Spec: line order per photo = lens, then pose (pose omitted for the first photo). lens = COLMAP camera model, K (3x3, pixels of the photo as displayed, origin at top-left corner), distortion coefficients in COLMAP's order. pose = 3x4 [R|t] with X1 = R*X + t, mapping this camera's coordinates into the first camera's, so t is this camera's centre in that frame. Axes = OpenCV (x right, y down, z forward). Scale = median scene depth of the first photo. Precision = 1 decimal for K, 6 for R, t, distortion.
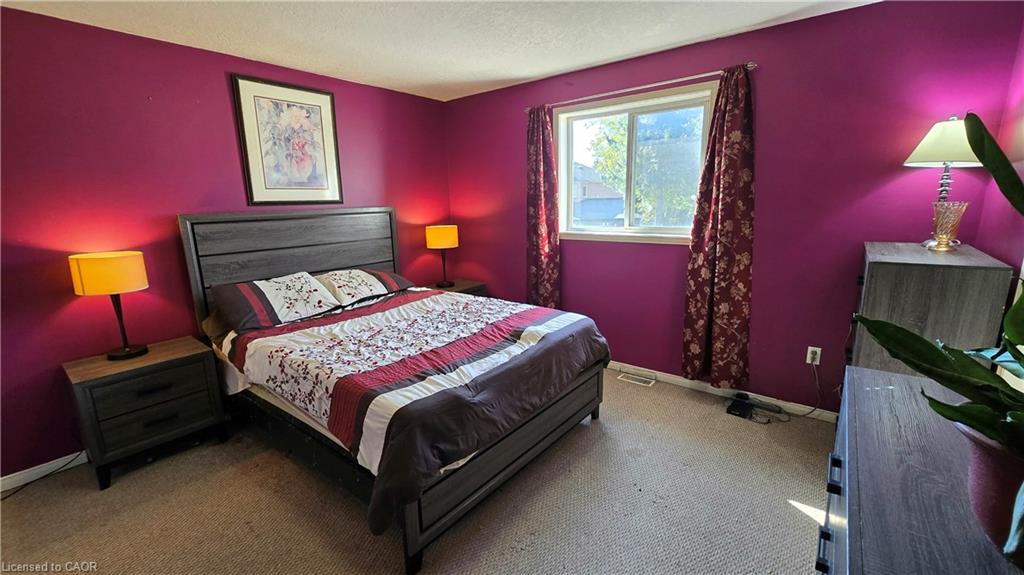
lens RADIAL K [[421.4, 0, 510.4], [0, 421.4, 288.3], [0, 0, 1]] dist [-0.007908, -0.000499]
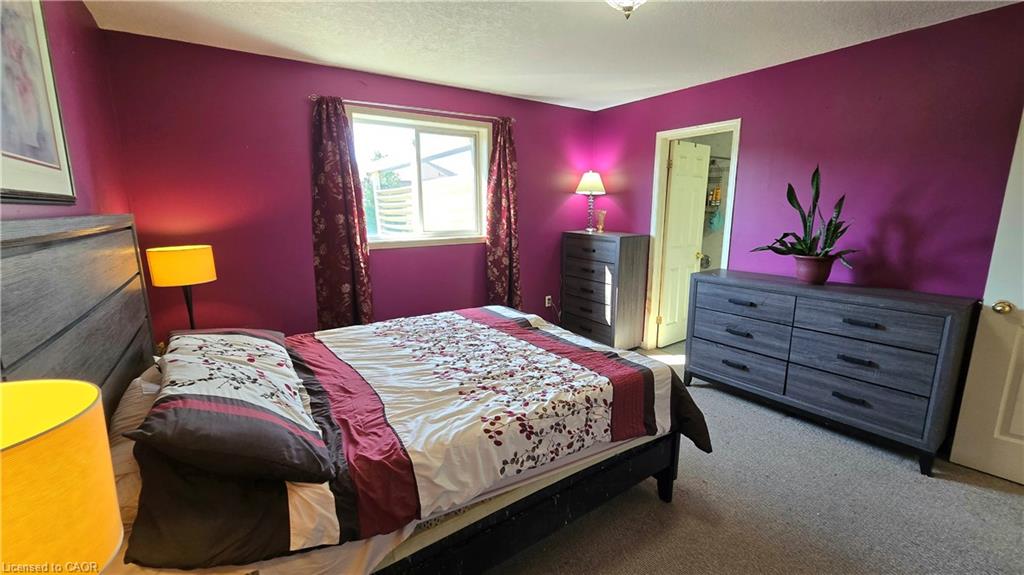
lens RADIAL K [[421.4, 0, 510.9], [0, 421.4, 286.2], [0, 0, 1]] dist [-0.007908, -0.000499]
pose [[0.295052, -0.154909, 0.942840, -0.874395], [0.194823, 0.975793, 0.099356, -0.091269], [-0.935408, 0.154372, 0.318089, 0.567436]]
